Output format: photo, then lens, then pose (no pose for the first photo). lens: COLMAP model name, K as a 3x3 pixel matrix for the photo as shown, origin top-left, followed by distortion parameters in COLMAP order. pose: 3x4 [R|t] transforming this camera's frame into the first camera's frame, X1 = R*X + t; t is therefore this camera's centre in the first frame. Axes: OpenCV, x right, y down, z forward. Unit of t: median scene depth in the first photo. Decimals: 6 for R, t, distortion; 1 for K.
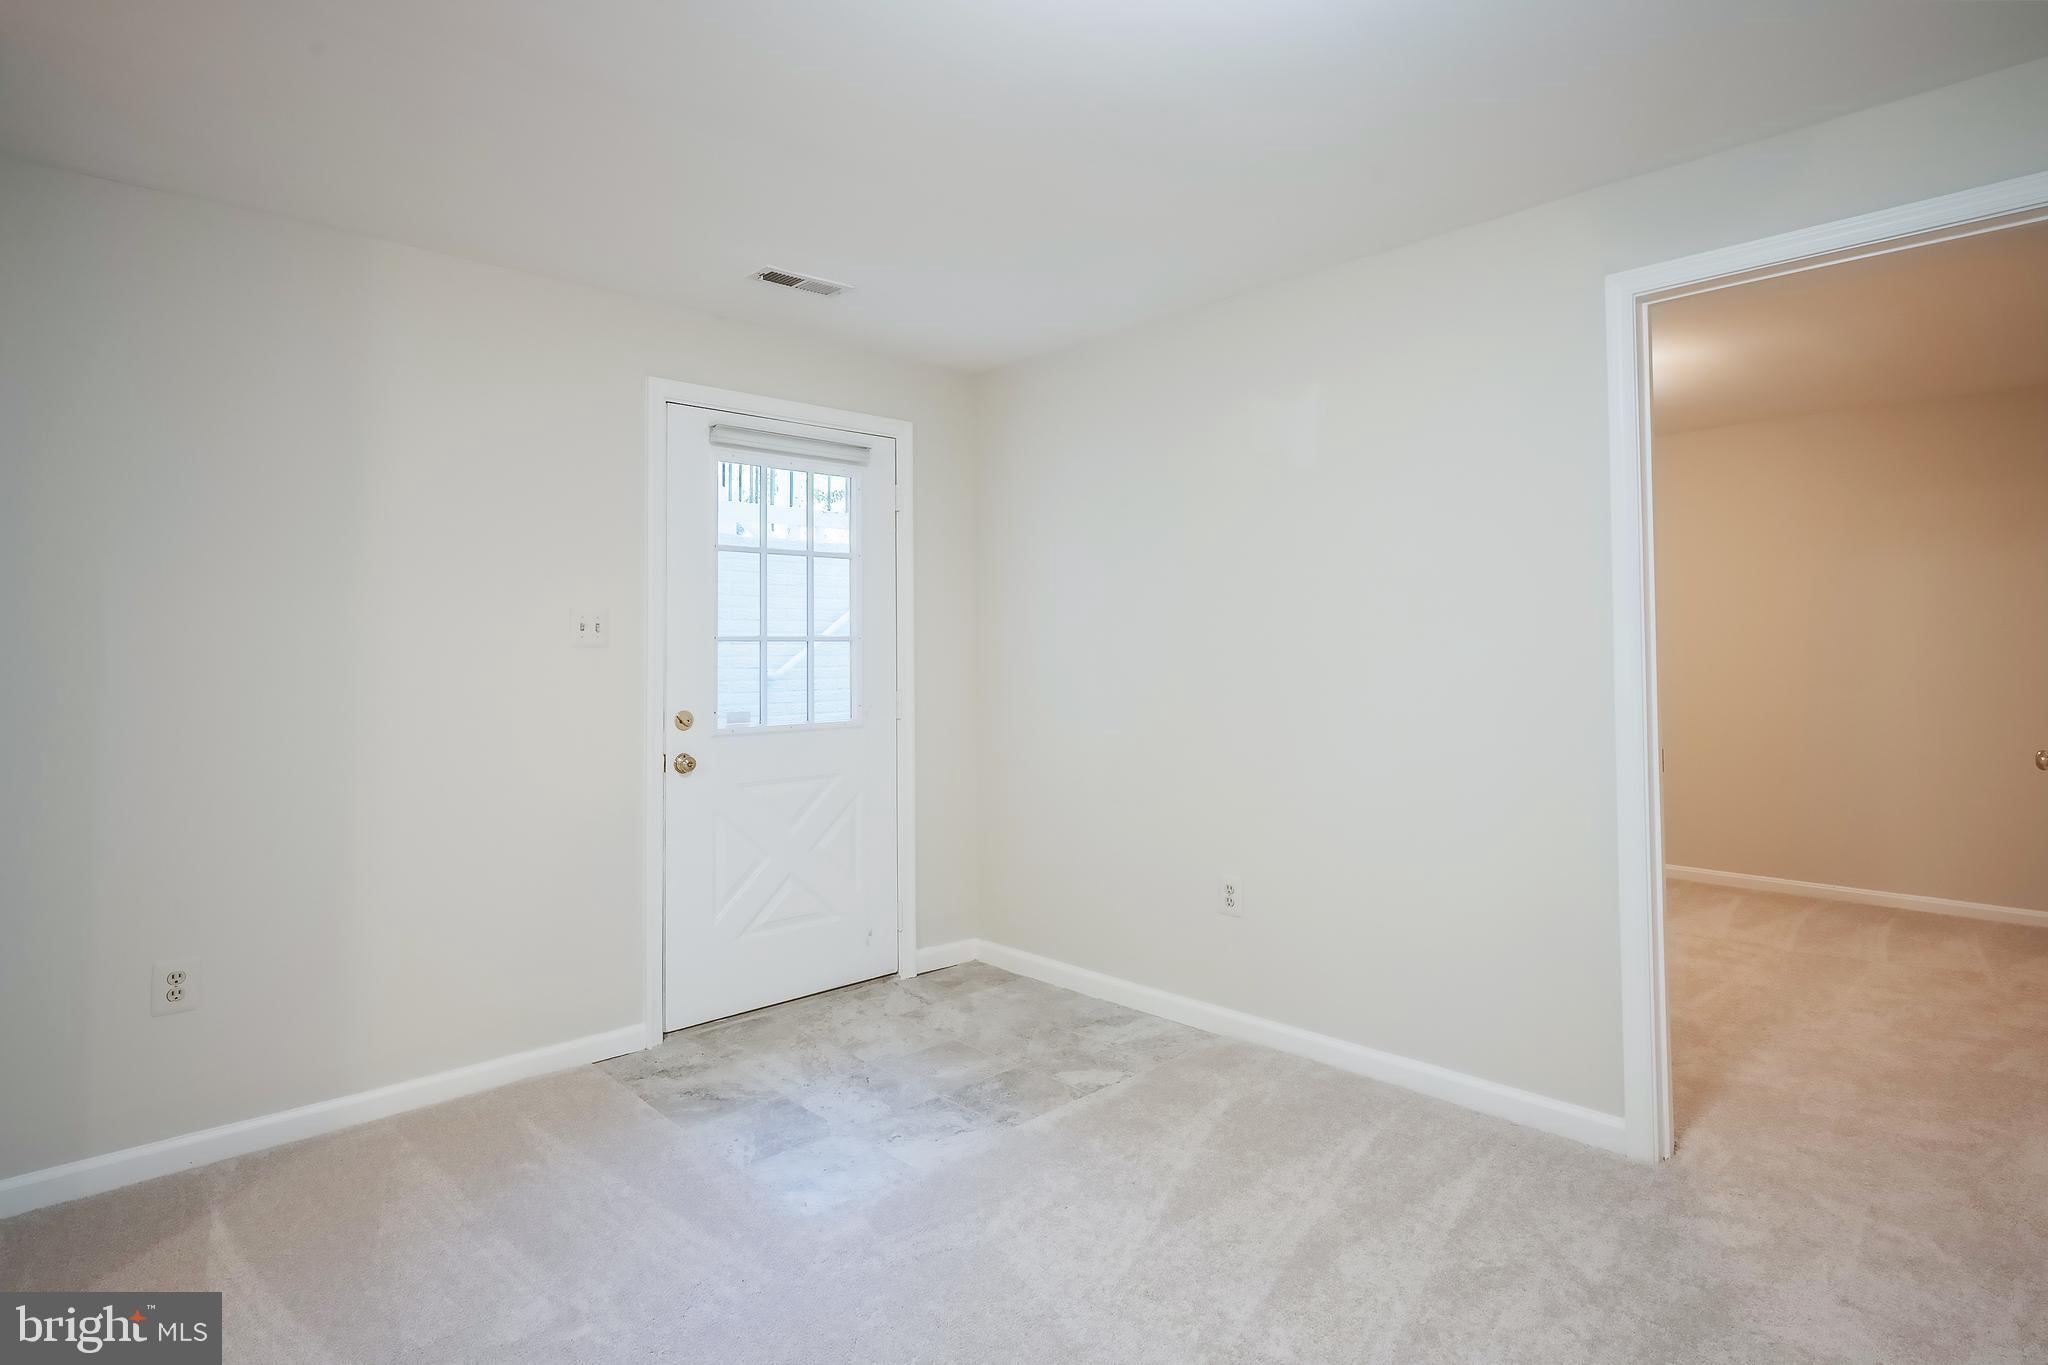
lens RADIAL K [[1064.2, 0, 997.9], [0, 1064.2, 598.7], [0, 0, 1]] dist [0.004762, -0.000461]
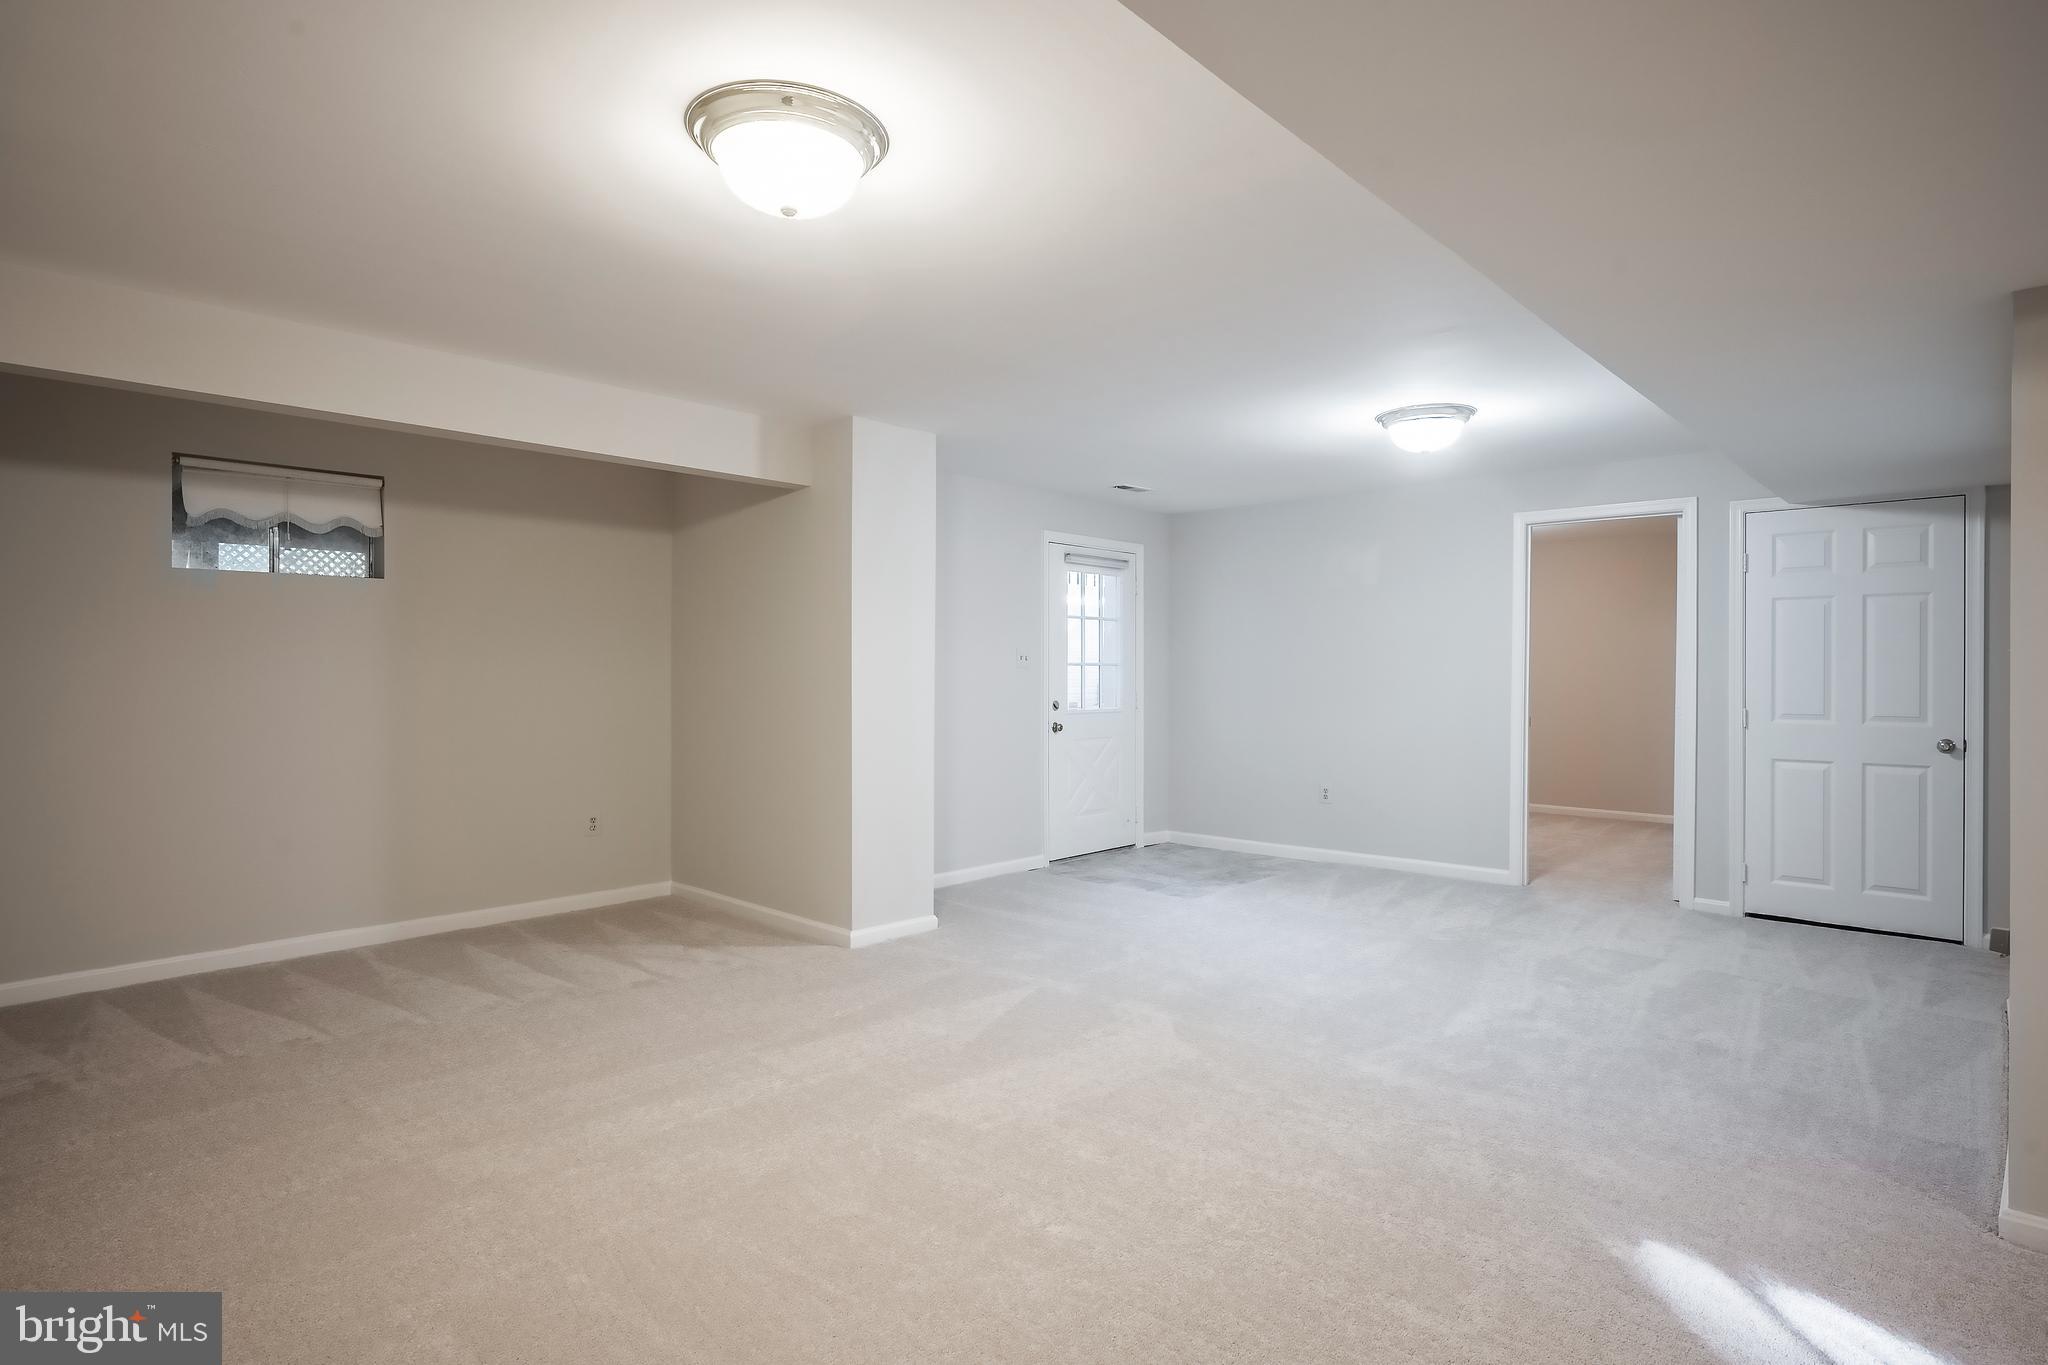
lens RADIAL K [[1064.2, 0, 1011.4], [0, 1064.2, 682.7], [0, 0, 1]] dist [0.004762, -0.000461]
pose [[0.994850, 0.003254, 0.101308, -0.523681], [-0.008057, 0.998860, 0.047043, -0.016810], [-0.101040, -0.047617, 0.993742, -0.848670]]
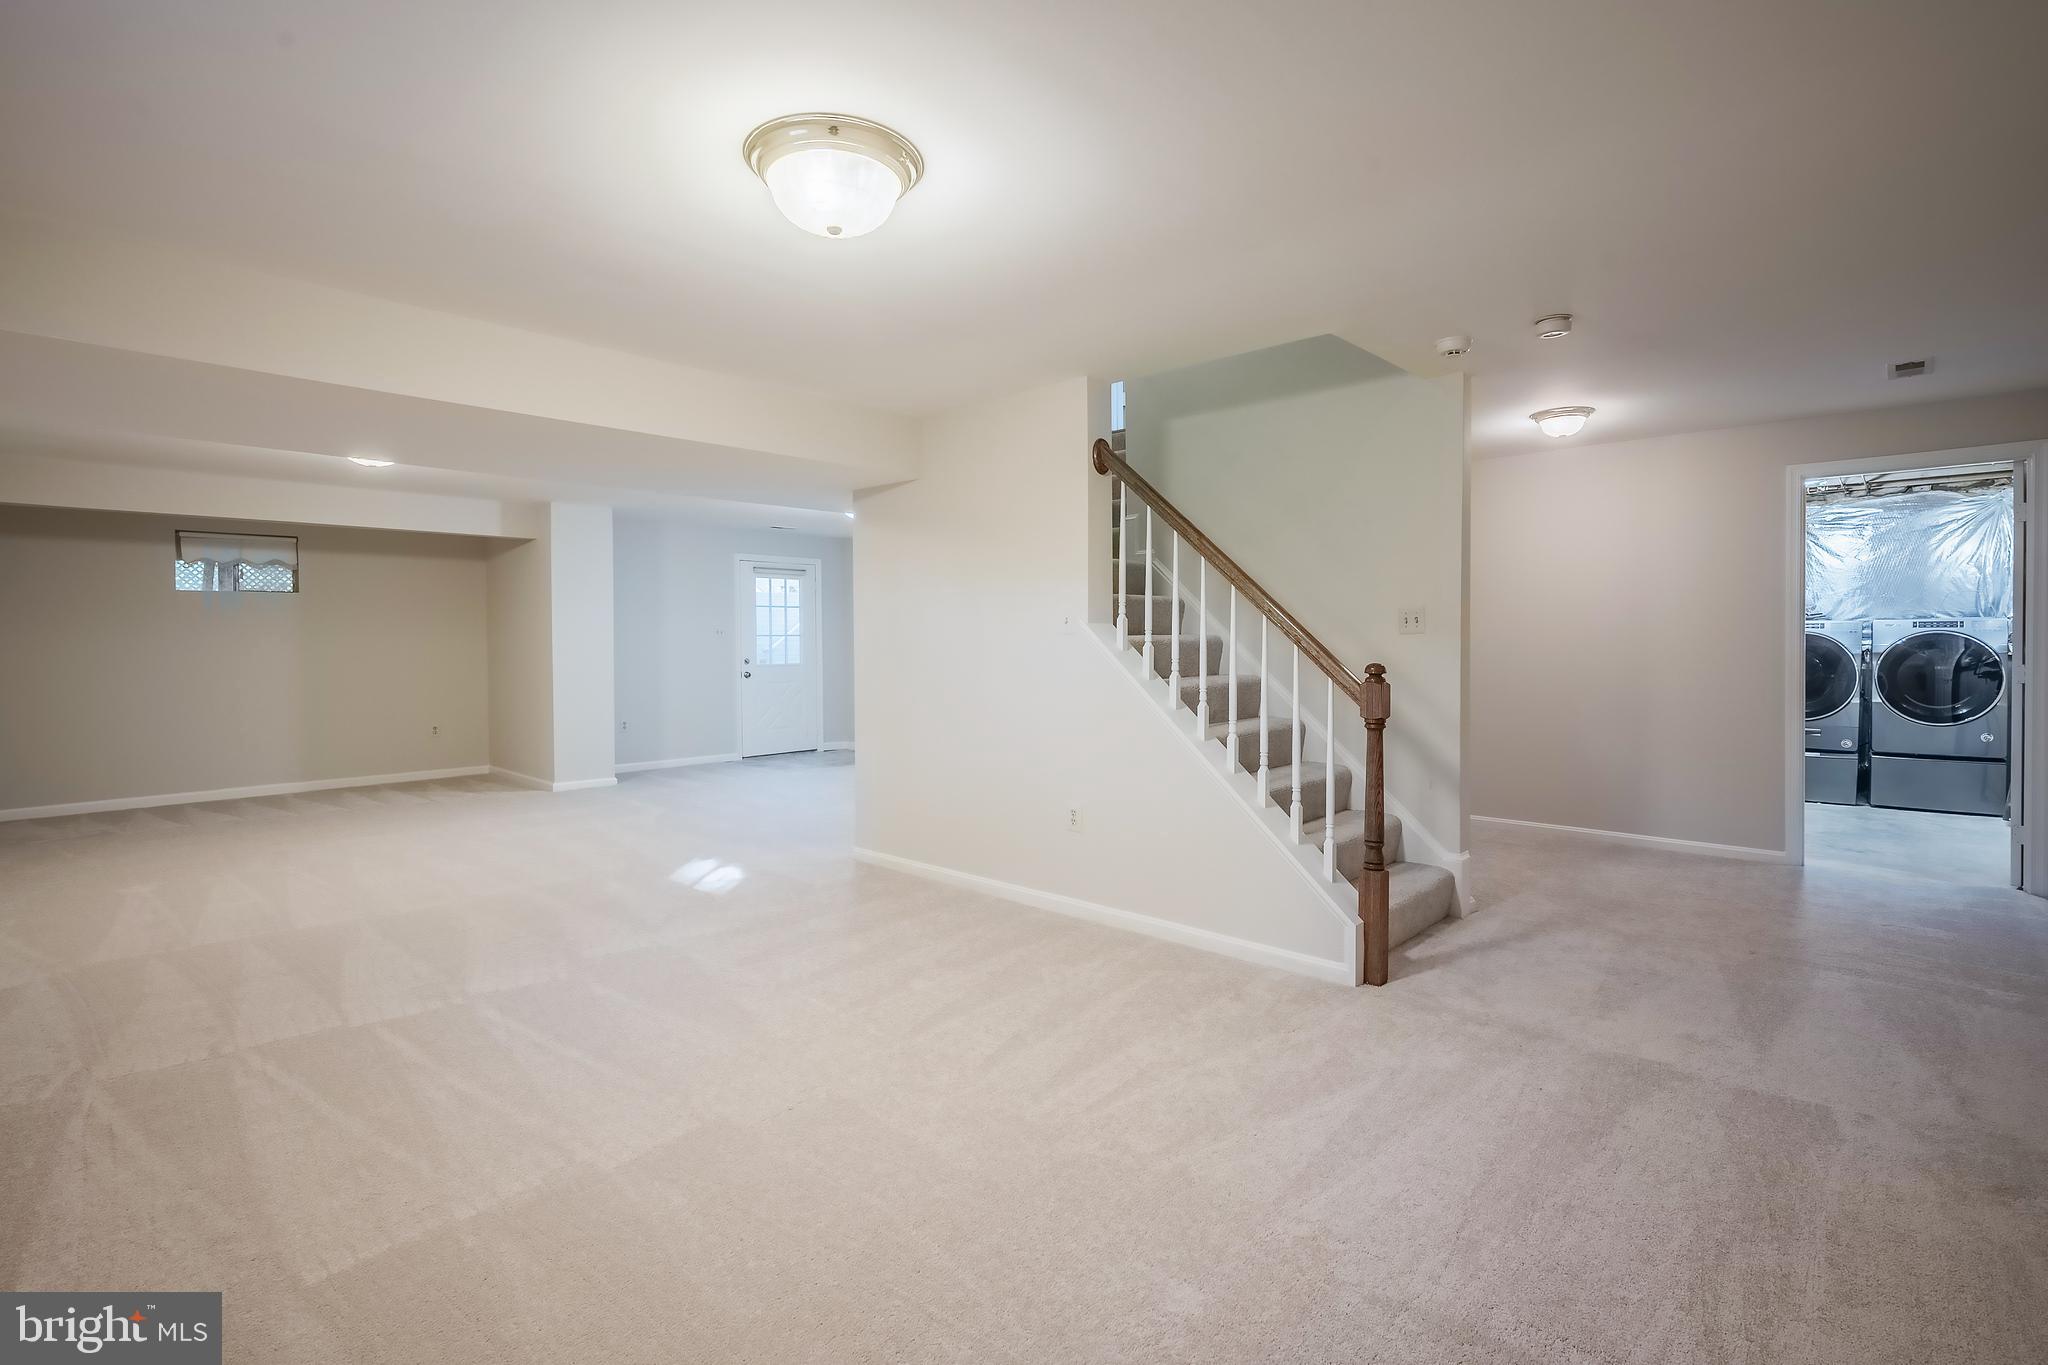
lens RADIAL K [[946.4, 0, 1020.2], [0, 946.4, 646.9], [0, 0, 1]] dist [0.004461, 0.000330]
pose [[0.996023, -0.002729, 0.089056, 0.241036], [-0.001367, 0.998945, 0.045909, -0.052667], [-0.089088, -0.045848, 0.994968, -1.706292]]
